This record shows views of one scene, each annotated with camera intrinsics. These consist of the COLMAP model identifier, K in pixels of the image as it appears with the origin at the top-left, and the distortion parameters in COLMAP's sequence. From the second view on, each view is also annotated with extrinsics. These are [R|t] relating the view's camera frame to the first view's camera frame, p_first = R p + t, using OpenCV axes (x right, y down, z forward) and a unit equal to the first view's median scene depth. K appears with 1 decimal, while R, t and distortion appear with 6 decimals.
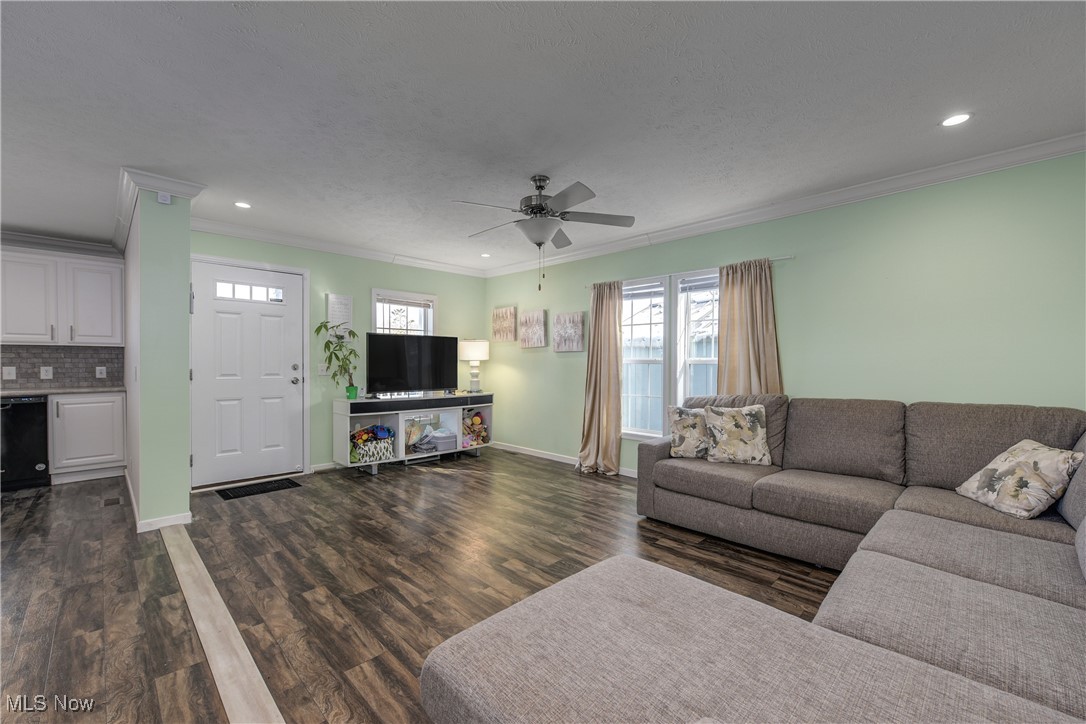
lens RADIAL K [[451.7, 0, 554.8], [0, 451.7, 371.8], [0, 0, 1]] dist [0.005175, -0.002528]
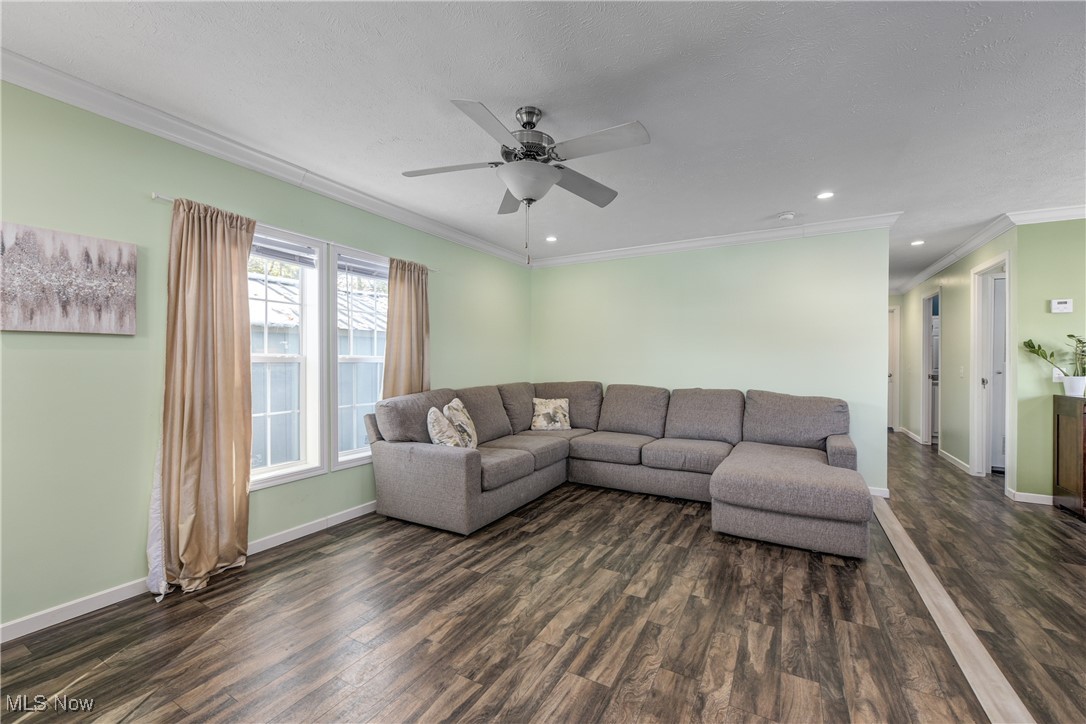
lens RADIAL K [[433.1, 0, 549.4], [0, 433.1, 365.8], [0, 0, 1]] dist [-0.002145, -0.001847]
pose [[-0.267899, -0.009205, 0.963403, -0.551647], [0.018539, 0.999720, 0.014707, -0.017930], [-0.963268, 0.021800, -0.267654, 0.890497]]
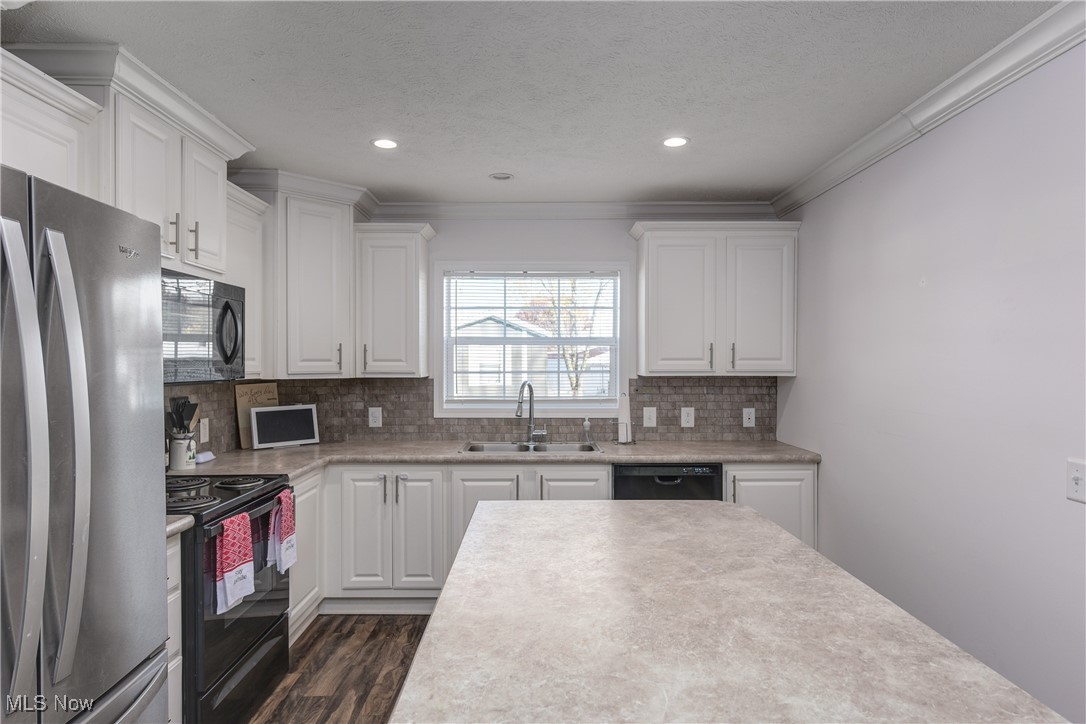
lens RADIAL K [[632.1, 0, 538.4], [0, 632.1, 365.5], [0, 0, 1]] dist [0.003627, 0.004932]
pose [[0.708485, 0.005110, -0.705707, -0.725916], [-0.013417, 0.999891, -0.006230, -0.070163], [0.705598, 0.013883, 0.708476, 0.251070]]
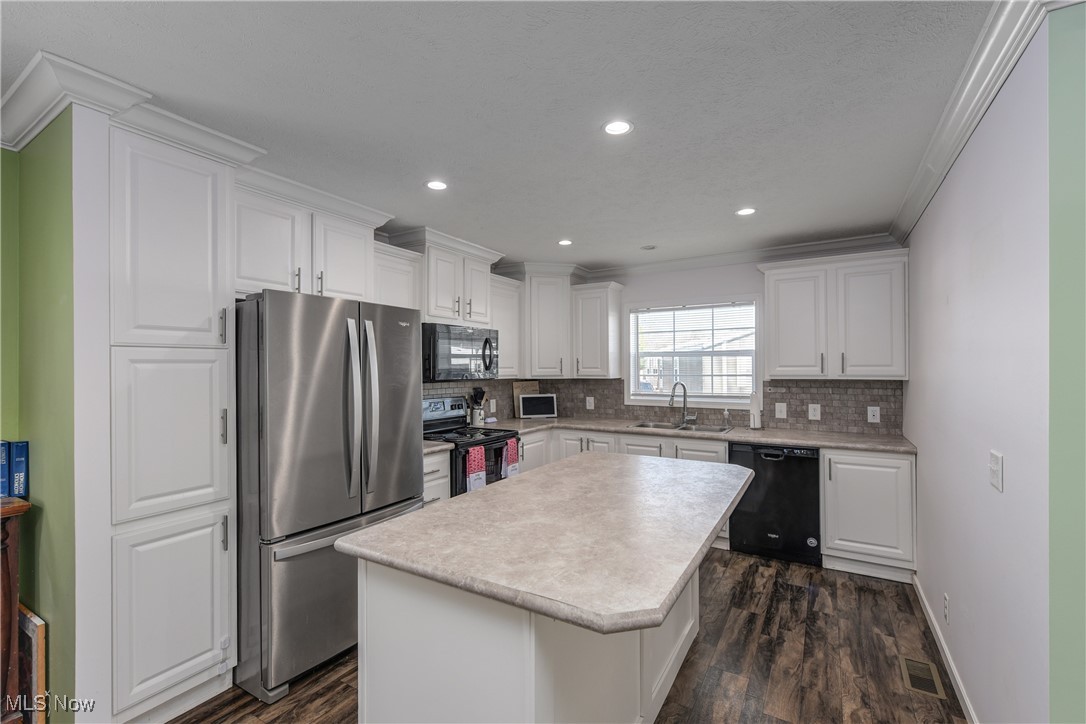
lens RADIAL K [[461.9, 0, 534.3], [0, 461.9, 357.3], [0, 0, 1]] dist [-0.008067, -0.002472]
pose [[0.219703, -0.026201, -0.975215, -0.491920], [-0.015473, 0.999420, -0.030338, -0.070079], [0.975444, 0.021755, 0.219170, 0.380822]]
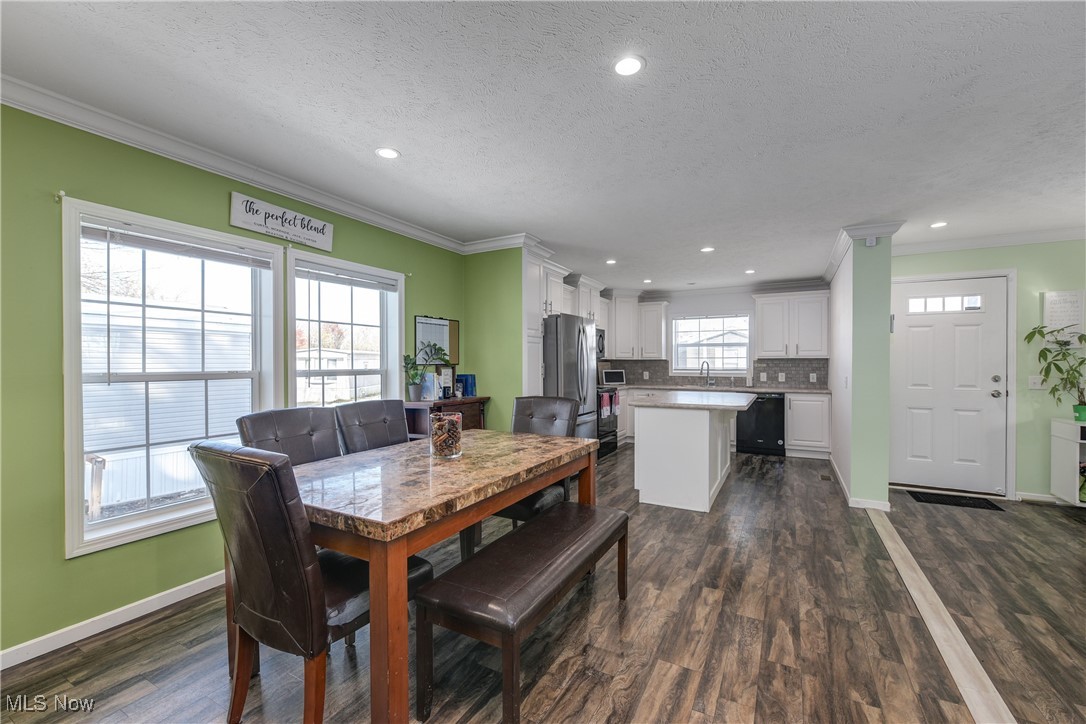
lens RADIAL K [[451.7, 0, 546.4], [0, 451.7, 362.4], [0, 0, 1]] dist [0.005175, -0.002528]
pose [[0.276667, -0.005059, -0.960953, 0.055004], [-0.021107, 0.999713, -0.011340, -0.014740], [0.960734, 0.023420, 0.276481, -0.129473]]
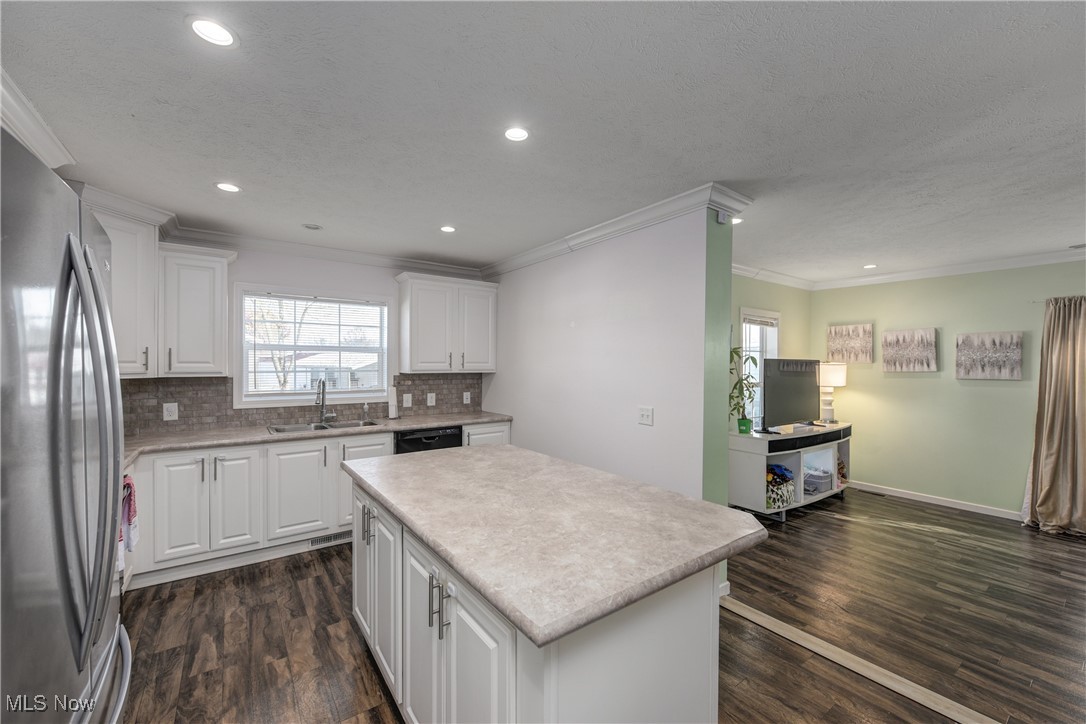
lens RADIAL K [[433.1, 0, 539.4], [0, 433.1, 366.0], [0, 0, 1]] dist [-0.002145, -0.001847]
pose [[0.987077, 0.003940, -0.160201, -0.826533], [-0.006233, 0.999885, -0.013813, -0.067471], [0.160128, 0.014633, 0.986988, 0.107248]]
